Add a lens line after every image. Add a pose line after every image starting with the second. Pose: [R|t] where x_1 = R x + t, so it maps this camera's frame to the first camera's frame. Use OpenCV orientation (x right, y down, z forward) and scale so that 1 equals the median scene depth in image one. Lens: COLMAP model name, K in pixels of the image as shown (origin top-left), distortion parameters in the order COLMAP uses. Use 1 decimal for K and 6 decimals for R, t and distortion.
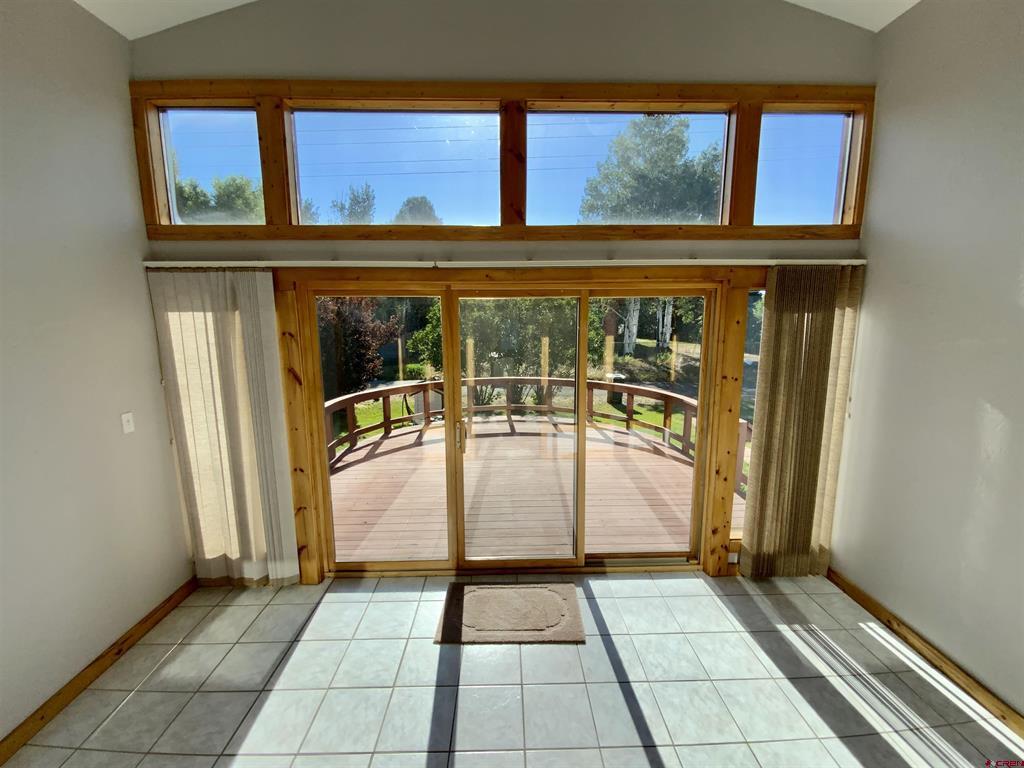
lens RADIAL K [[415.1, 0, 512.0], [0, 415.1, 384.0], [0, 0, 1]] dist [0.020640, -0.018380]
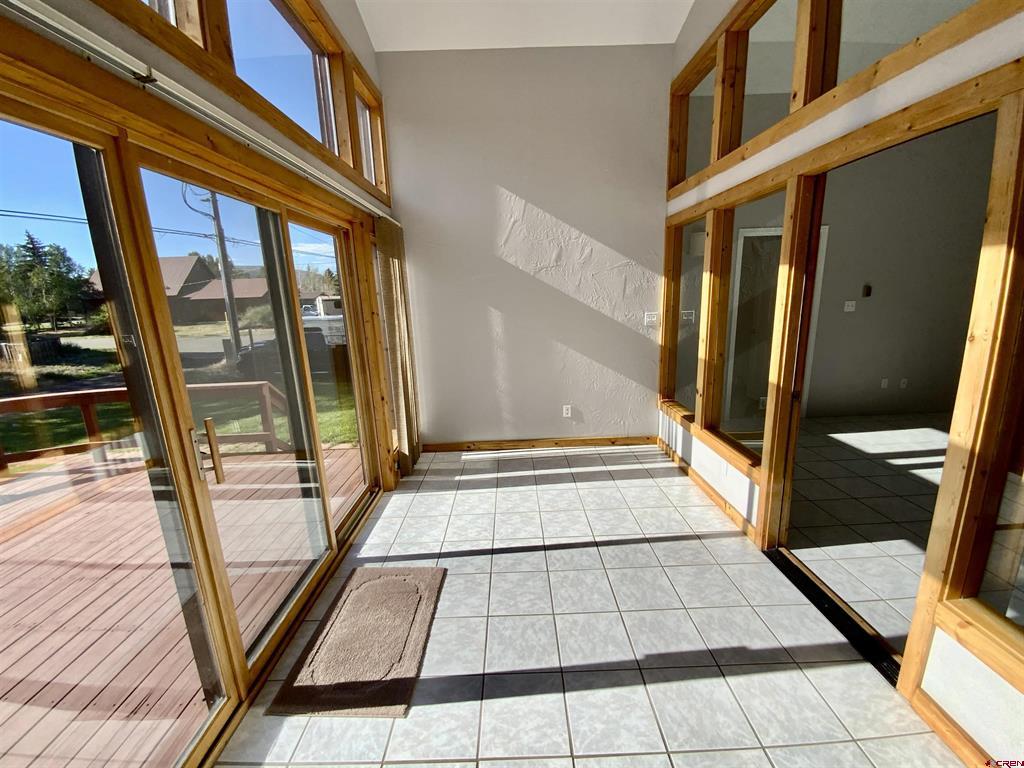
lens RADIAL K [[415.1, 0, 512.0], [0, 415.1, 384.0], [0, 0, 1]] dist [0.020640, -0.018380]
pose [[0.012740, -0.206652, 0.978332, -0.704518], [0.187524, 0.961545, 0.200664, 0.012601], [-0.982177, 0.180904, 0.051002, 0.686927]]
